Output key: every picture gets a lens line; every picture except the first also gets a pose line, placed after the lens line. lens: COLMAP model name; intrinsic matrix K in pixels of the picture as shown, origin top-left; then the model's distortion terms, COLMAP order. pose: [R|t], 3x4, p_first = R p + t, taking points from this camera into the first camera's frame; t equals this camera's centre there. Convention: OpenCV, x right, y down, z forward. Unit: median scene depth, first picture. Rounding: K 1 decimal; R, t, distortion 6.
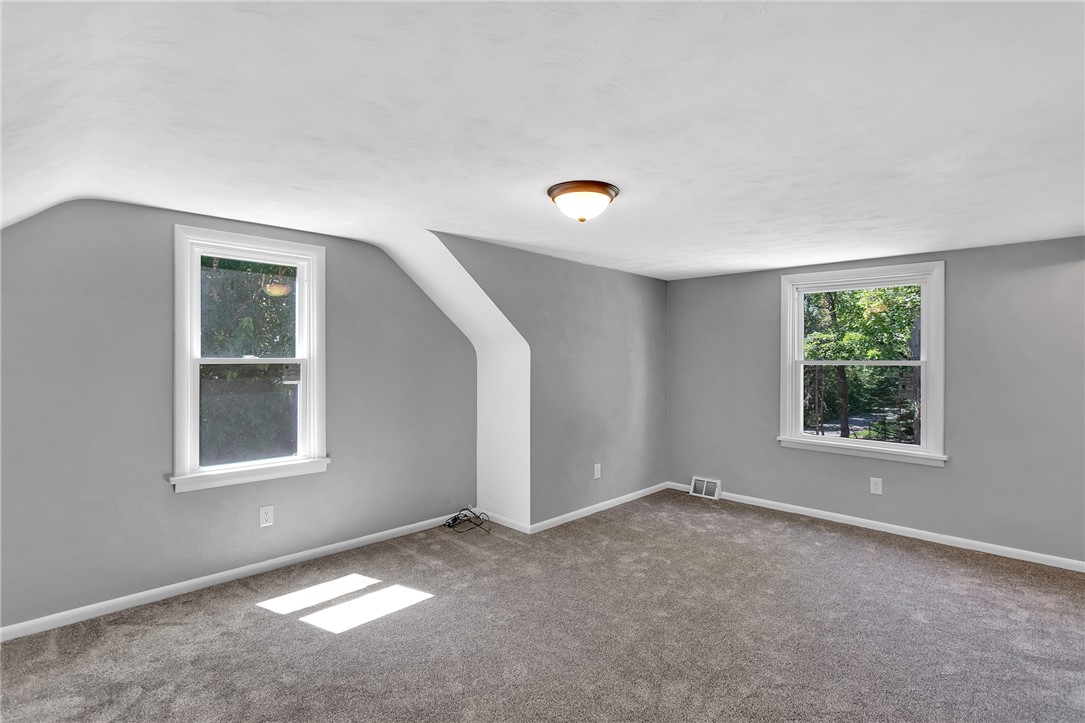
lens RADIAL K [[523.9, 0, 534.5], [0, 523.9, 360.3], [0, 0, 1]] dist [-0.003665, -0.000053]
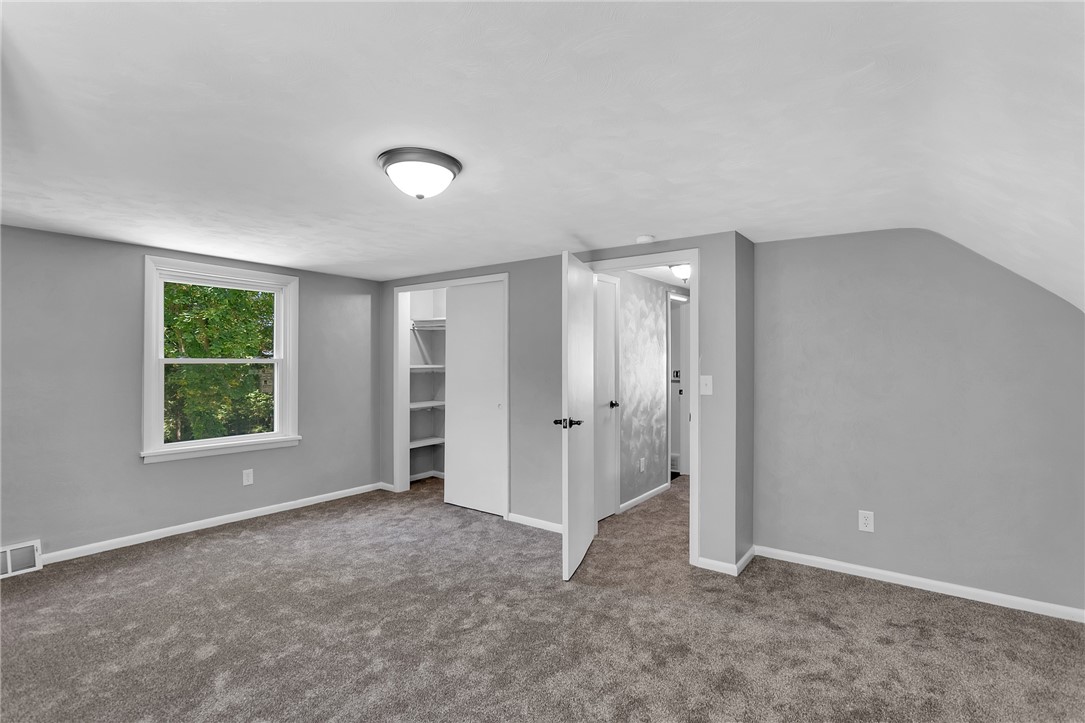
lens RADIAL K [[523.9, 0, 534.5], [0, 523.9, 360.3], [0, 0, 1]] dist [-0.003665, -0.000053]
pose [[-0.150186, -0.002790, 0.988654, -0.521216], [-0.003530, 0.999991, 0.002286, -0.000844], [-0.988651, -0.003146, -0.150194, 0.633427]]
